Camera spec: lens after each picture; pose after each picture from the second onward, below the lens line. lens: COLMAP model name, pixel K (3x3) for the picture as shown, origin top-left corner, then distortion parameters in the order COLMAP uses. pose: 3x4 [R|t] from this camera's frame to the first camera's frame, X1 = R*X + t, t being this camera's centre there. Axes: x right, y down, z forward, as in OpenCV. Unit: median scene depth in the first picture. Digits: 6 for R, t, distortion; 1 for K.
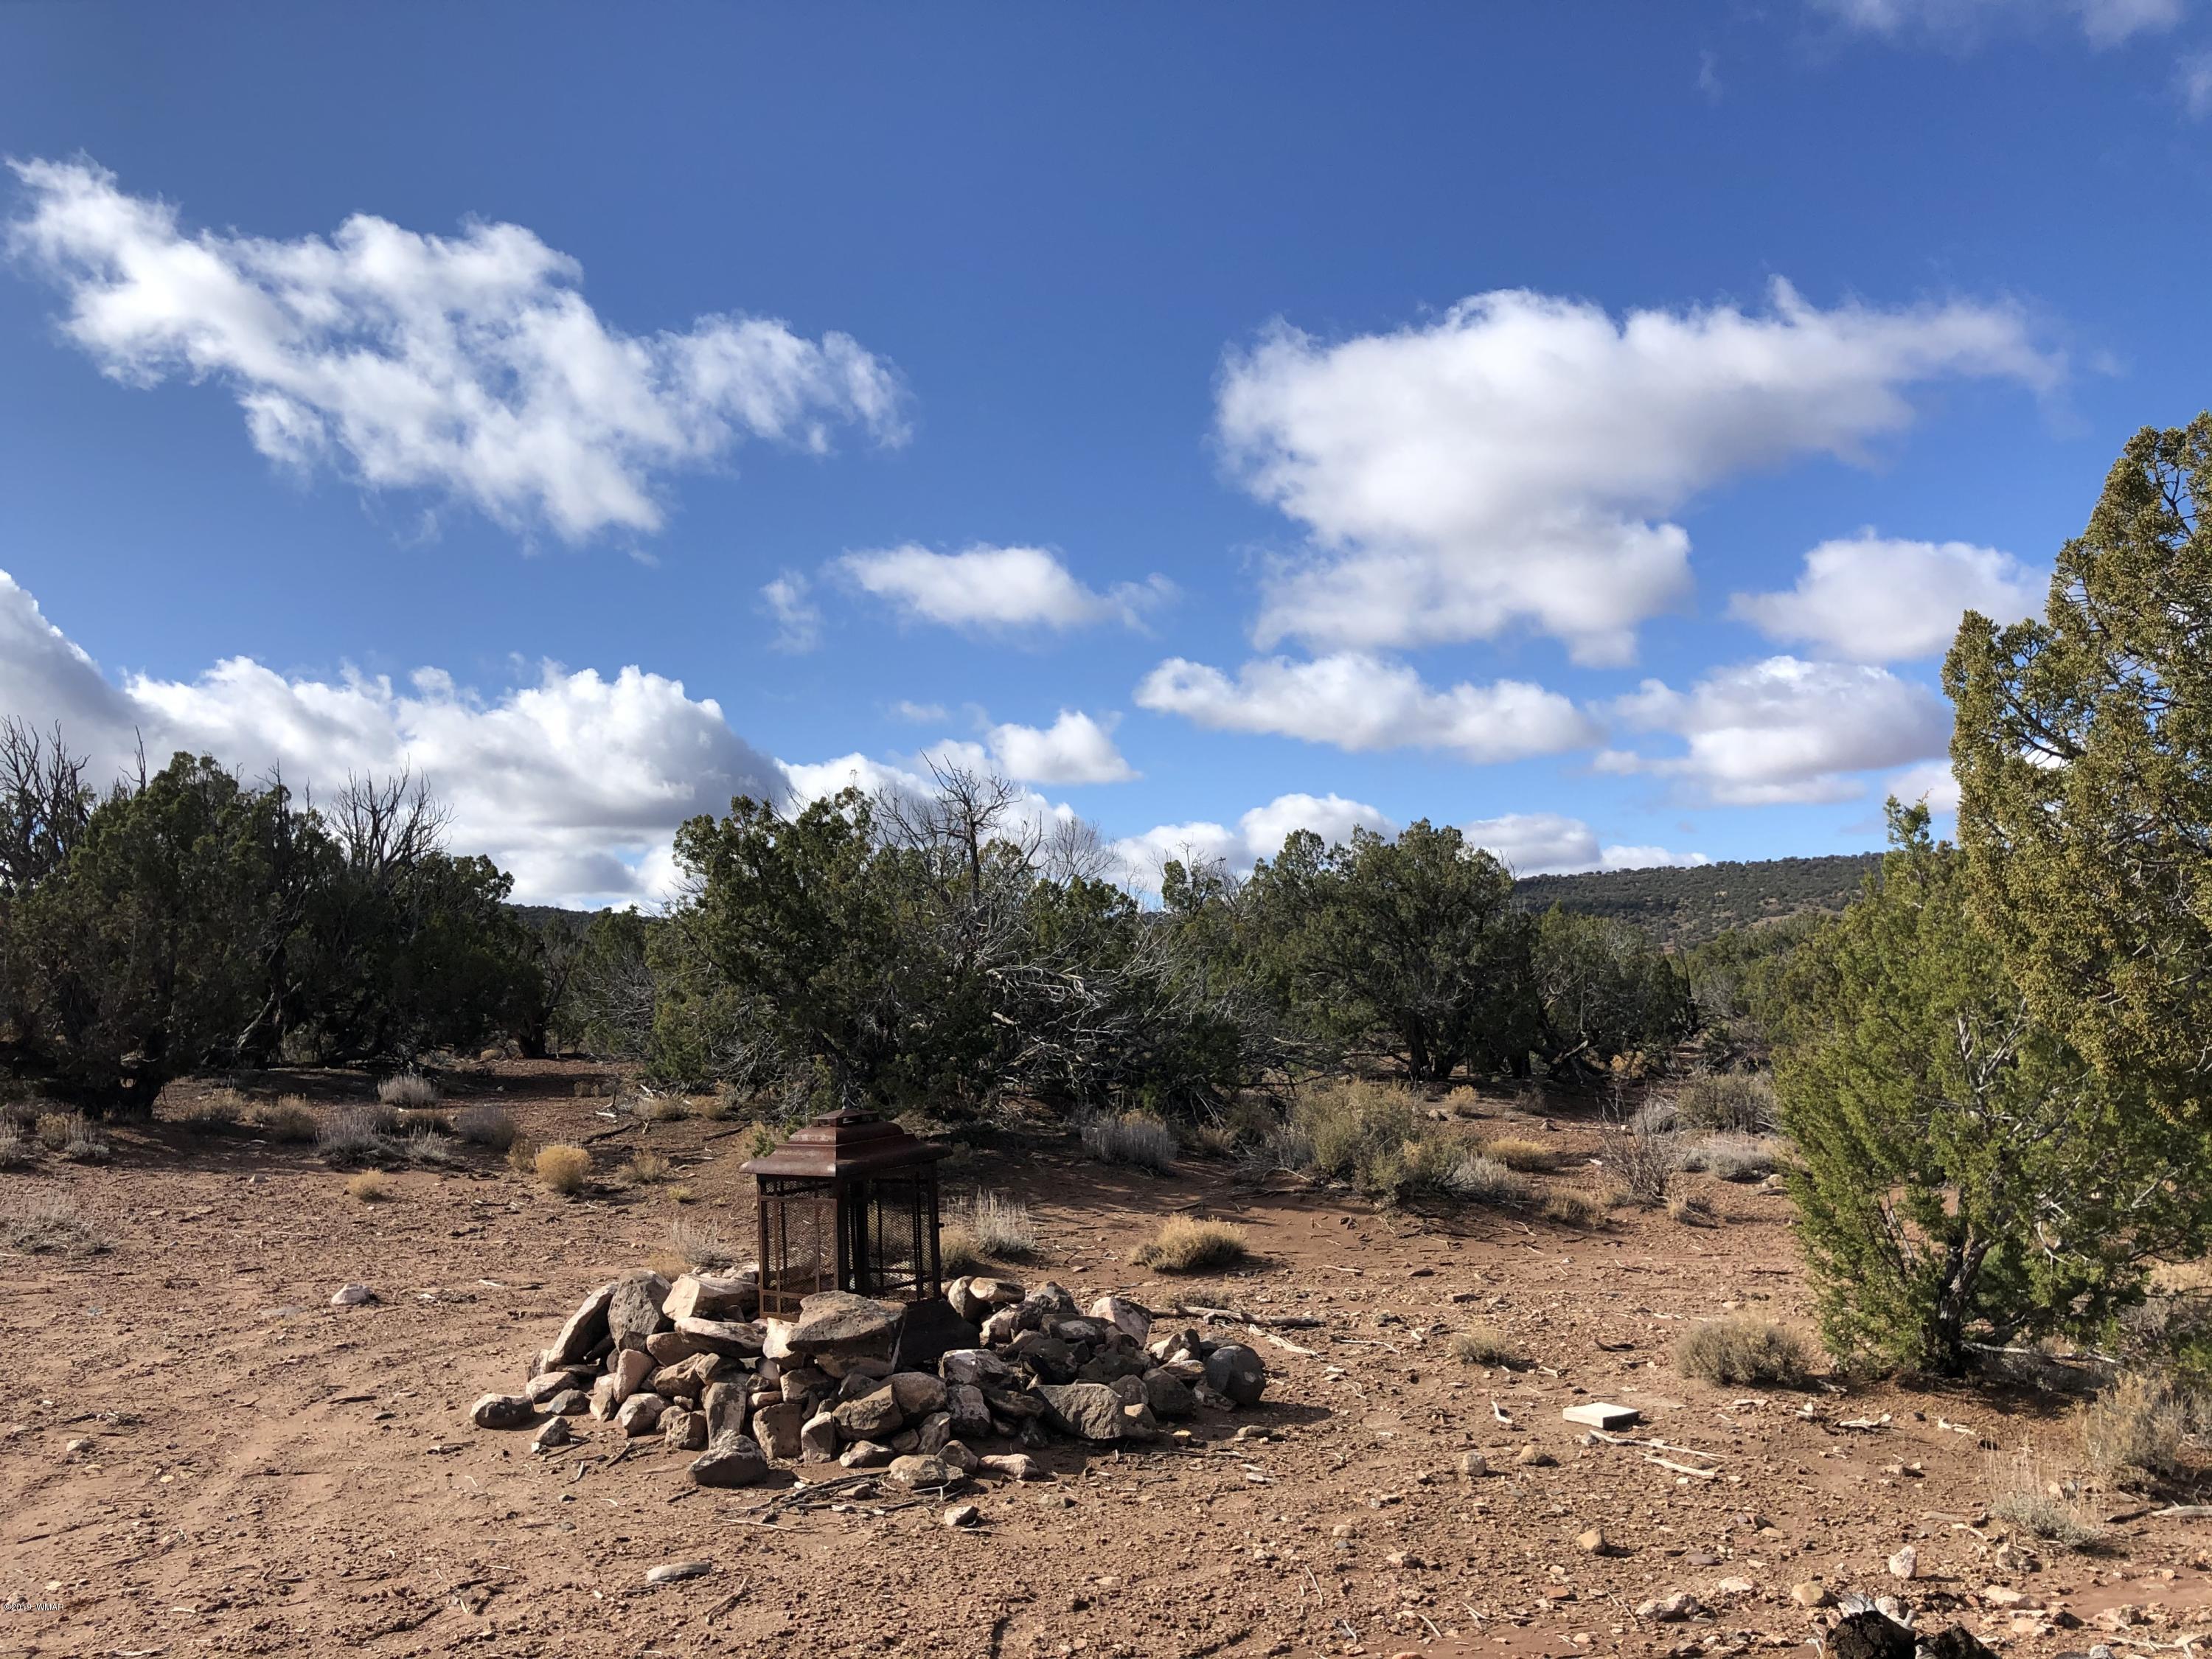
lens RADIAL K [[1869.6, 0, 1105.6], [0, 1869.6, 915.9], [0, 0, 1]] dist [0.050314, -0.012759]
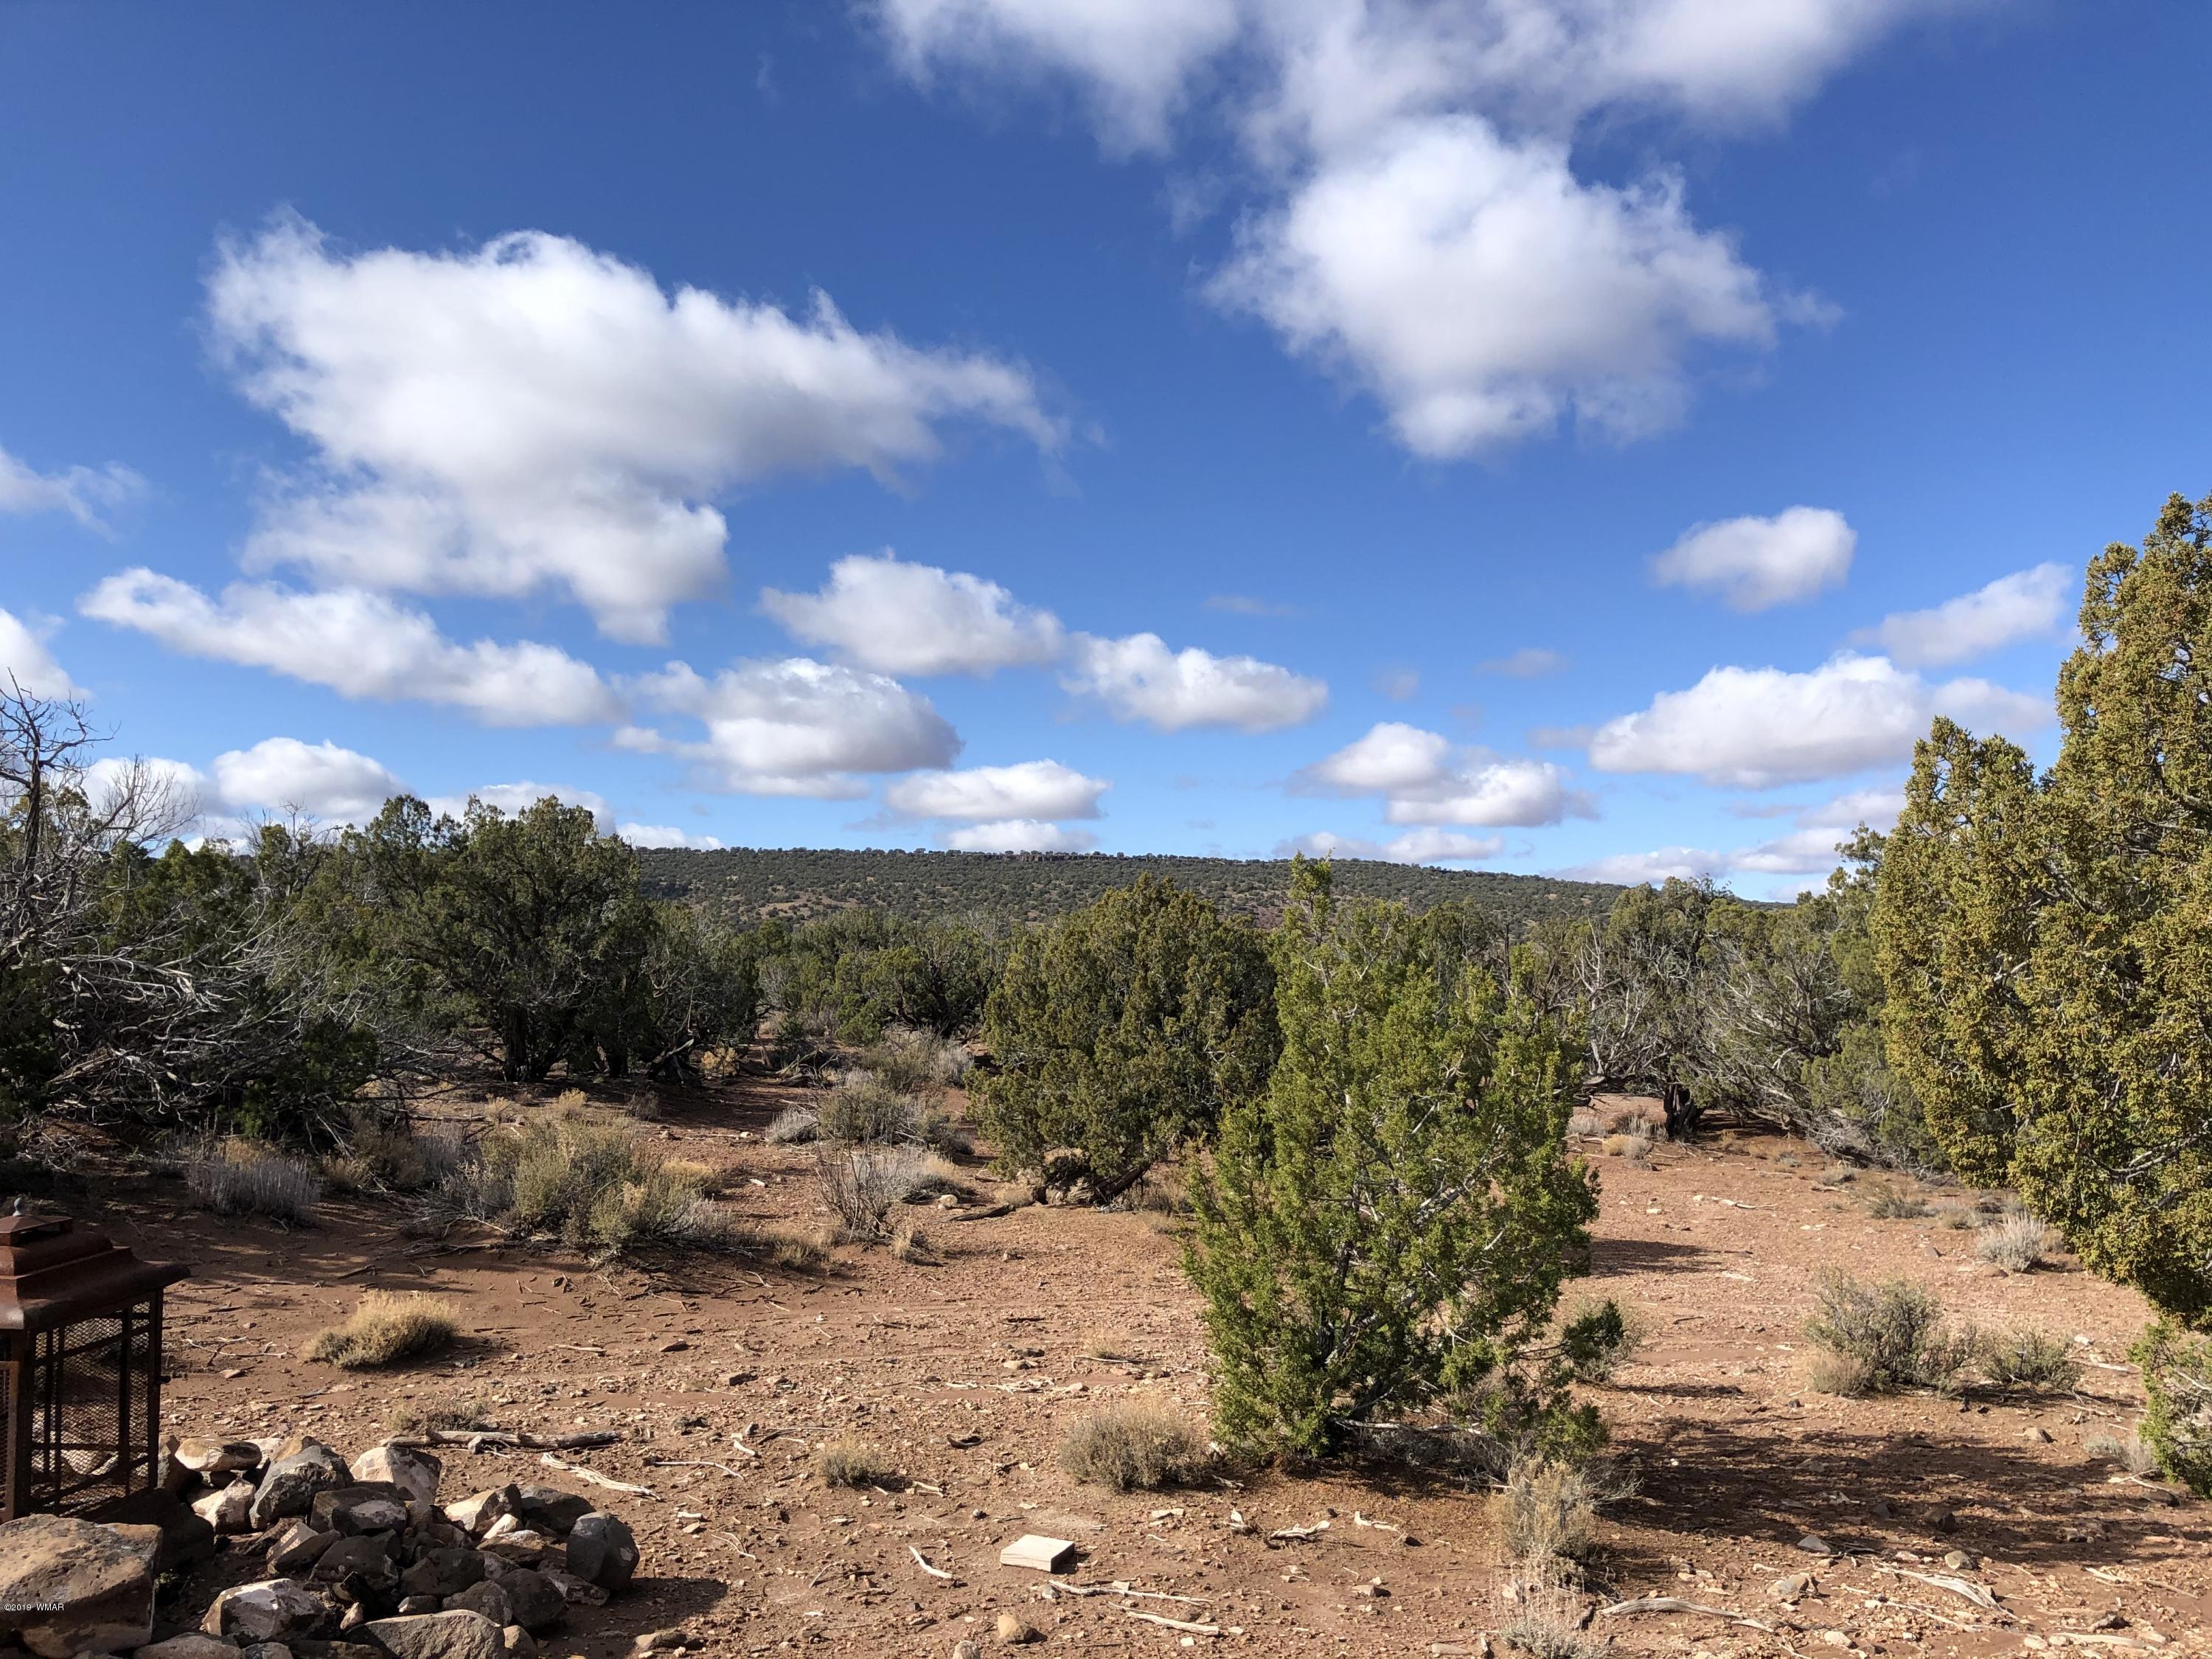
lens RADIAL K [[1869.6, 0, 1105.6], [0, 1869.6, 915.9], [0, 0, 1]] dist [0.050314, -0.012759]
pose [[0.863869, 0.054018, 0.500812, -0.054092], [-0.061046, 0.998132, -0.002358, -0.008902], [-0.500004, -0.028535, 0.865553, 0.084172]]
